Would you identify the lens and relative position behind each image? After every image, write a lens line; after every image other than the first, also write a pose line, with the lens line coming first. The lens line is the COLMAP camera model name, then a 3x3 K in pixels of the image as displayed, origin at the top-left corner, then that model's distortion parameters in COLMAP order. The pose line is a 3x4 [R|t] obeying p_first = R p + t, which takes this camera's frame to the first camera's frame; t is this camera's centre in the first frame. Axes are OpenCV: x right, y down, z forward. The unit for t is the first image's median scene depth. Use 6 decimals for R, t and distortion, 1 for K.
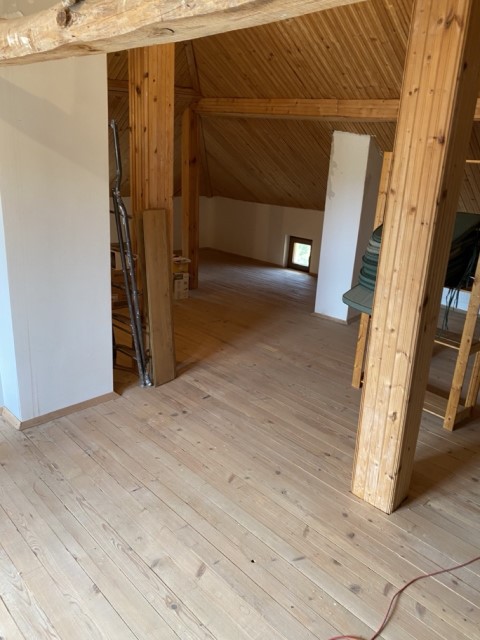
lens RADIAL K [[492.2, 0, 239.2], [0, 492.2, 319.1], [0, 0, 1]] dist [0.053388, -0.048393]
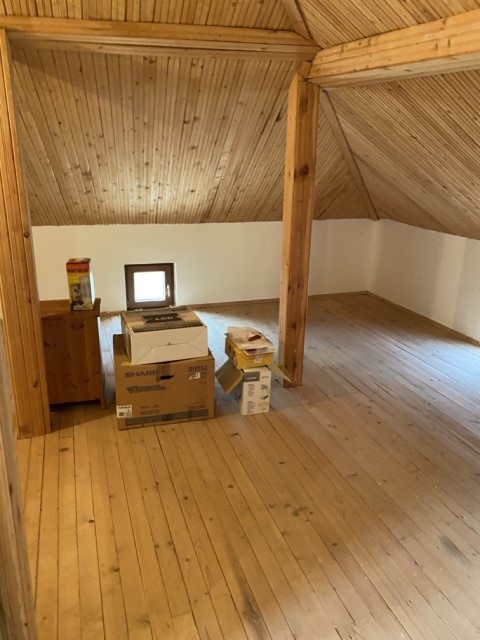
lens RADIAL K [[492.2, 0, 237.9], [0, 492.2, 317.2], [0, 0, 1]] dist [0.053388, -0.048393]
pose [[0.914897, 0.099303, -0.391282, 0.083625], [-0.104939, 0.994454, 0.007014, -0.170397], [0.389808, 0.034644, 0.920244, 0.519445]]
